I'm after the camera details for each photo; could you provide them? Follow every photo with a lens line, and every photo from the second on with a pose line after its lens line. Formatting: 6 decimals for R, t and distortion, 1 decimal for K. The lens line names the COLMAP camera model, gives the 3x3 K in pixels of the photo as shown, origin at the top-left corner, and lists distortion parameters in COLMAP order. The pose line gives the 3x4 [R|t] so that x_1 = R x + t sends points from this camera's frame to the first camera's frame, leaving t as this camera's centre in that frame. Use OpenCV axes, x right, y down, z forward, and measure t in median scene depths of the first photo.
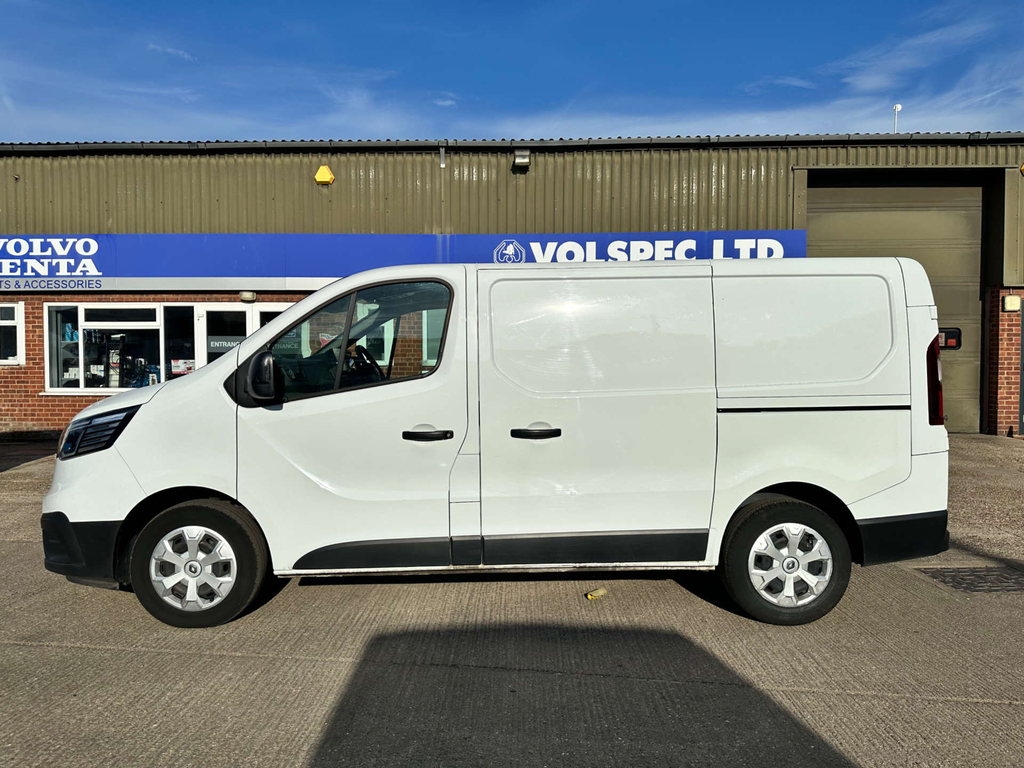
lens RADIAL K [[715.1, 0, 505.1], [0, 715.1, 388.7], [0, 0, 1]] dist [0.063499, -0.095408]
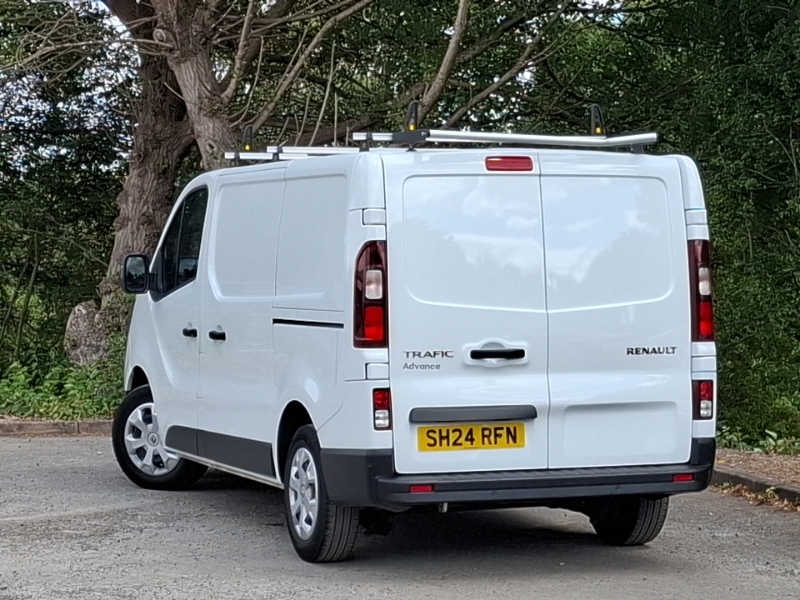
lens RADIAL K [[2201.9, 0, 400.0], [0, 2201.9, 300.0], [0, 0, 1]] dist [0.005614, -0.254595]
pose [[0.337374, 0.030906, -0.940863, 3.022656], [-0.028870, 0.999330, 0.022474, -0.065778], [0.940928, 0.019580, 0.338040, 0.169639]]
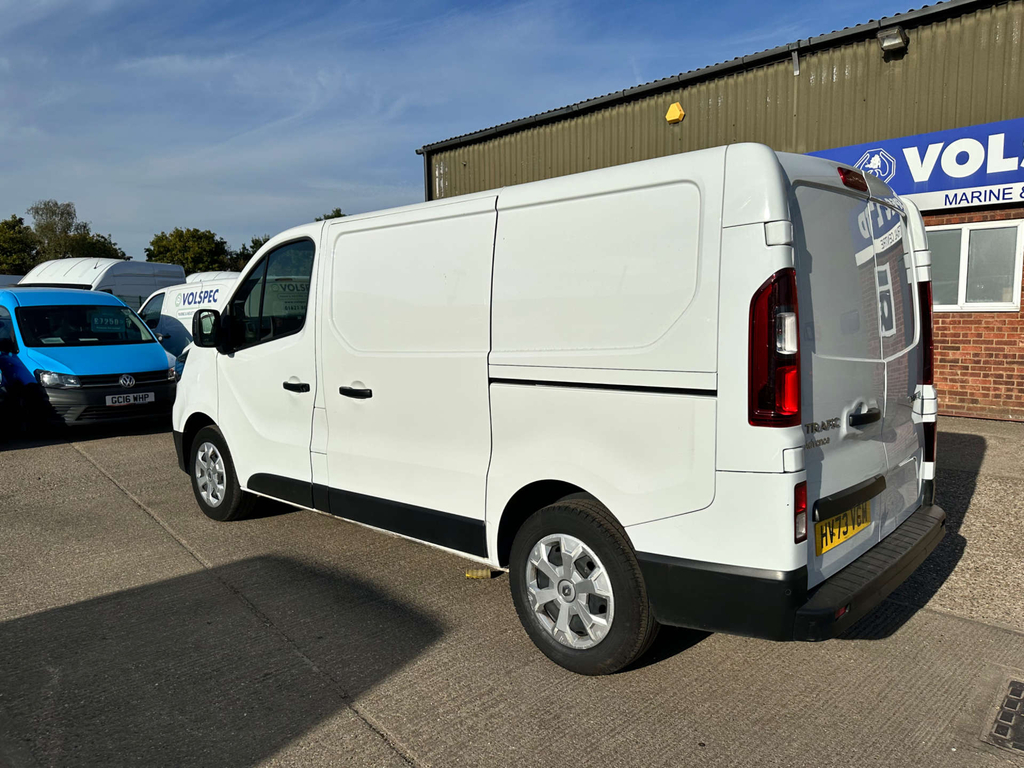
lens RADIAL K [[714.3, 0, 506.8], [0, 714.3, 383.6], [0, 0, 1]] dist [0.049762, -0.068249]
pose [[0.719571, 0.062893, -0.691565, 0.845731], [-0.012058, 0.996872, 0.078113, -0.027991], [0.694314, -0.047869, 0.718078, 0.429472]]
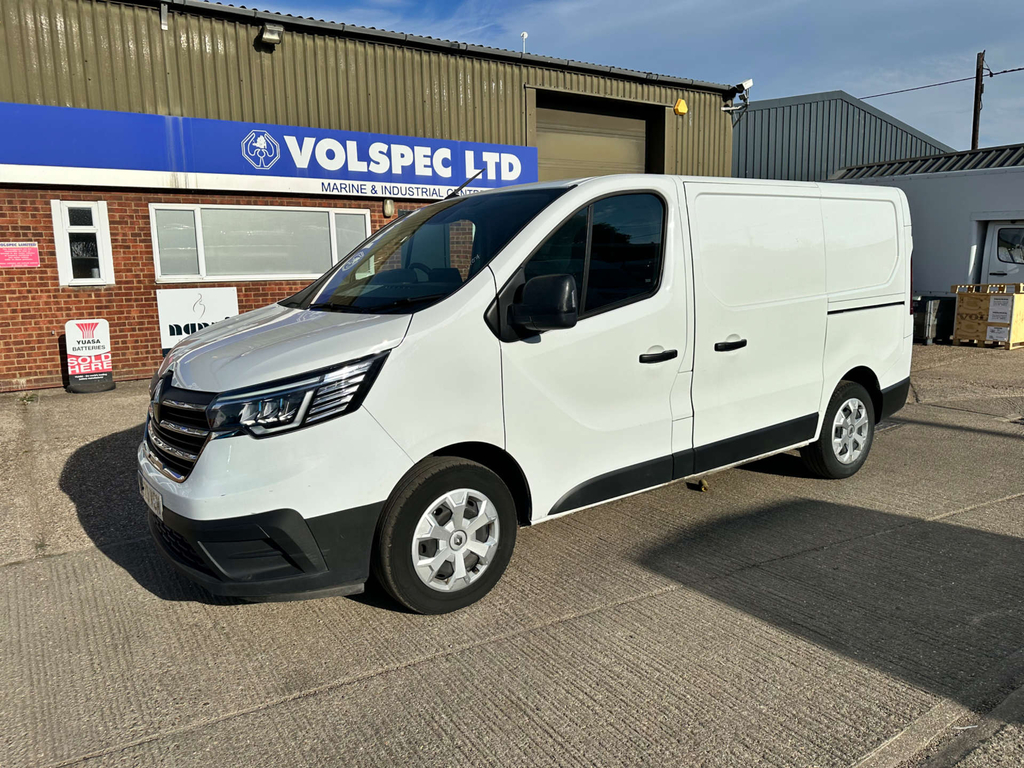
lens RADIAL K [[714.3, 0, 506.8], [0, 714.3, 383.6], [0, 0, 1]] dist [0.049762, -0.068249]
pose [[0.821562, -0.109524, 0.559499, -0.810364], [0.040160, 0.990054, 0.134837, -0.037673], [-0.568702, -0.088308, 0.817789, 0.304987]]
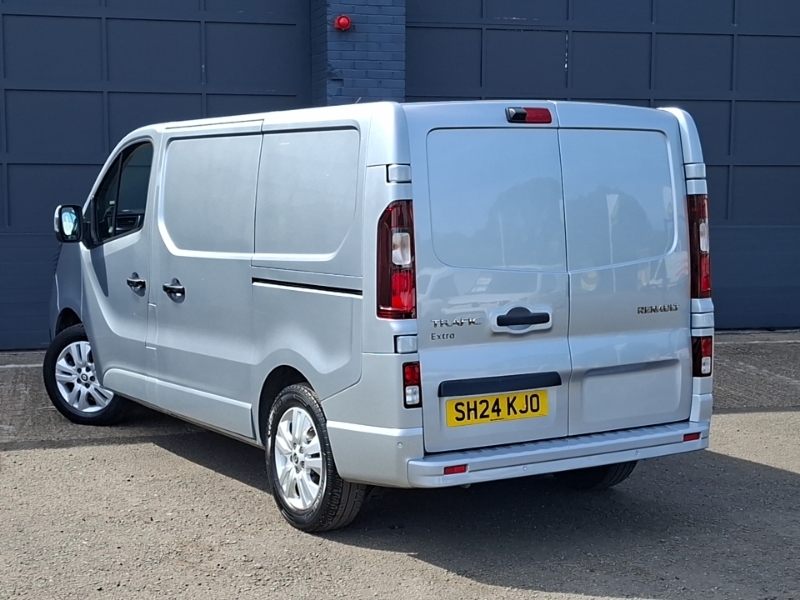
lens RADIAL K [[1340.8, 0, 400.0], [0, 1340.8, 300.0], [0, 0, 1]] dist [0.113280, -0.090767]
pose [[0.513171, 0.082794, -0.854284, 1.824265], [-0.025471, 0.996367, 0.081264, -0.086301], [0.857908, -0.019943, 0.513416, 0.272387]]
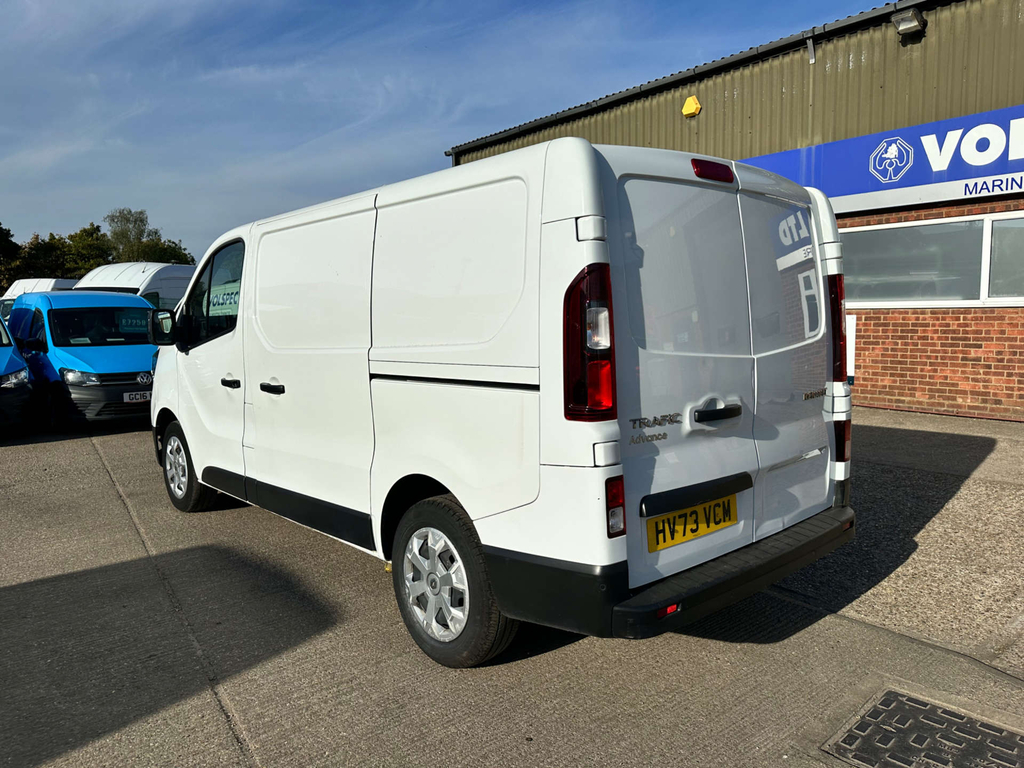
lens RADIAL K [[715.9, 0, 503.9], [0, 715.9, 384.6], [0, 0, 1]] dist [0.040067, -0.052292]
pose [[0.654837, 0.065351, -0.752940, 0.991179], [-0.007303, 0.996755, 0.080161, -0.025615], [0.755735, -0.046994, 0.653189, 0.569312]]
